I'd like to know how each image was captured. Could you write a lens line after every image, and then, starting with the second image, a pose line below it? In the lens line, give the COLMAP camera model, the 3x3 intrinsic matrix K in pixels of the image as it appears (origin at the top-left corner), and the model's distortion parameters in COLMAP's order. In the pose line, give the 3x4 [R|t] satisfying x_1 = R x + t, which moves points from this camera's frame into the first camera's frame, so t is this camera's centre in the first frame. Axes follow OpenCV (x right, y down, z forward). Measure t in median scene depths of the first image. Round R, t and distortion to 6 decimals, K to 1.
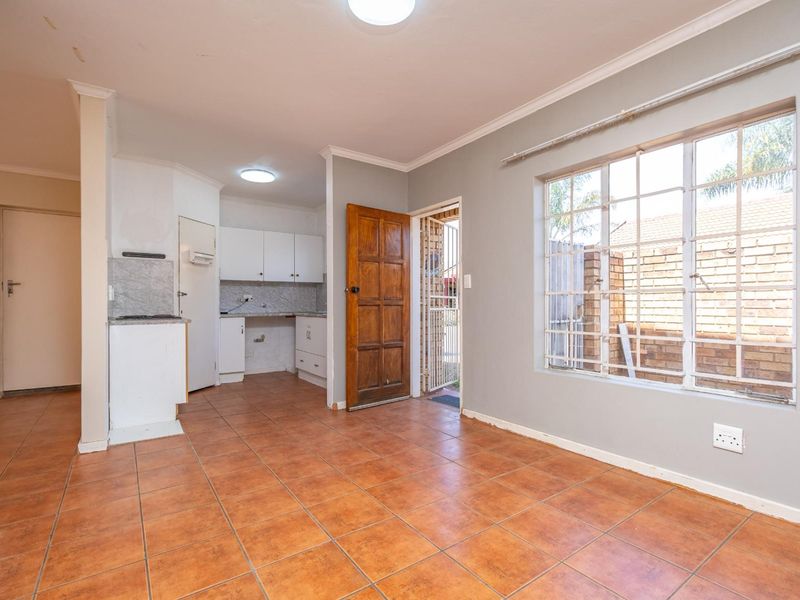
lens RADIAL K [[396.8, 0, 402.3], [0, 396.8, 305.3], [0, 0, 1]] dist [0.004306, -0.003179]
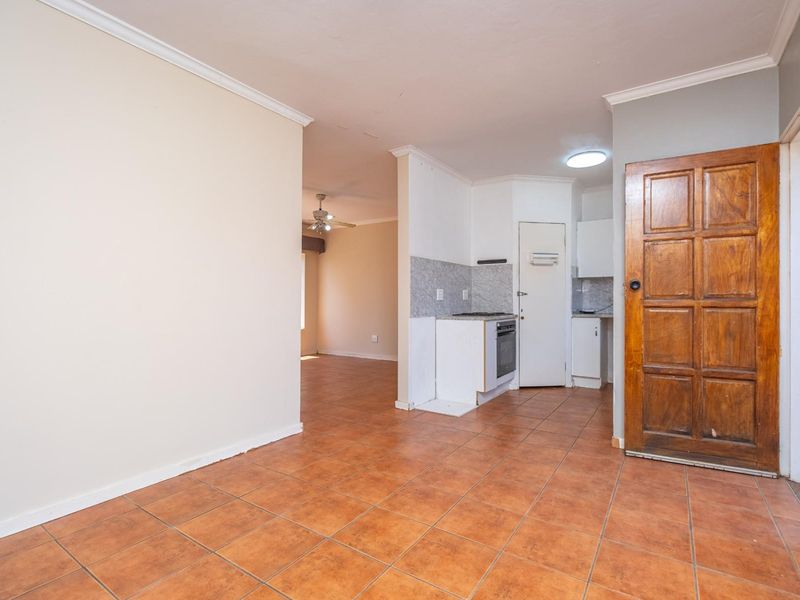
lens RADIAL K [[396.8, 0, 408.5], [0, 396.8, 298.6], [0, 0, 1]] dist [0.004306, -0.003179]
pose [[0.365407, -0.005079, -0.930834, 0.500918], [-0.005066, 0.999959, -0.007445, -0.008355], [0.930834, 0.007436, 0.365366, 0.482024]]
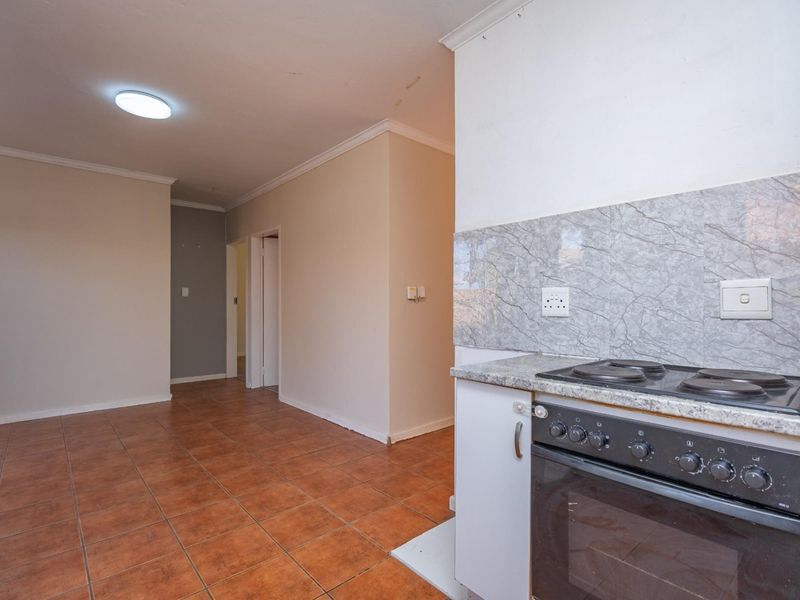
lens RADIAL K [[396.8, 0, 401.9], [0, 396.8, 300.5], [0, 0, 1]] dist [0.004306, -0.003179]
pose [[-0.992621, -0.000210, -0.121258, -0.533978], [0.000516, 0.999982, -0.005958, -0.032283], [0.121257, -0.005976, -0.992603, 1.683155]]
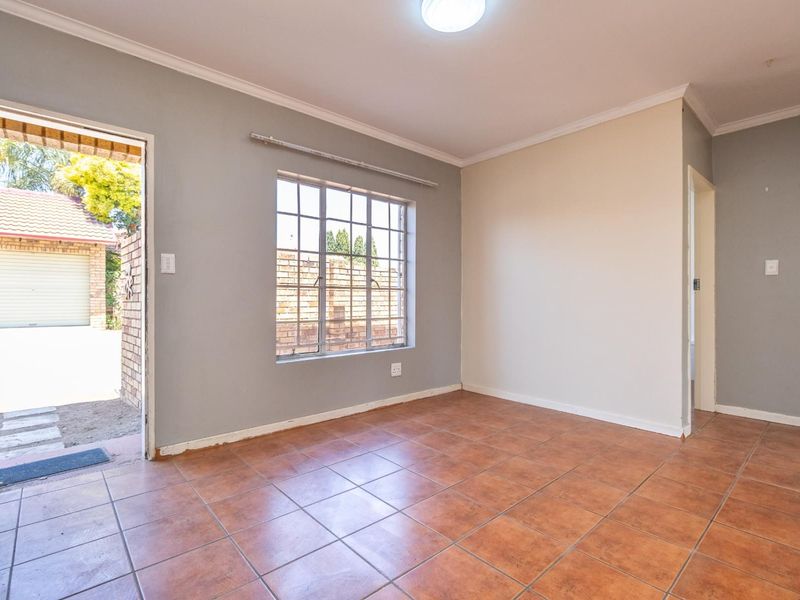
lens RADIAL K [[396.8, 0, 404.4], [0, 396.8, 296.1], [0, 0, 1]] dist [0.004306, -0.003179]
pose [[-0.115569, 0.014239, 0.993197, -0.719763], [0.002041, 0.999899, -0.014098, 0.010811], [-0.993297, 0.000398, -0.115587, 0.818114]]
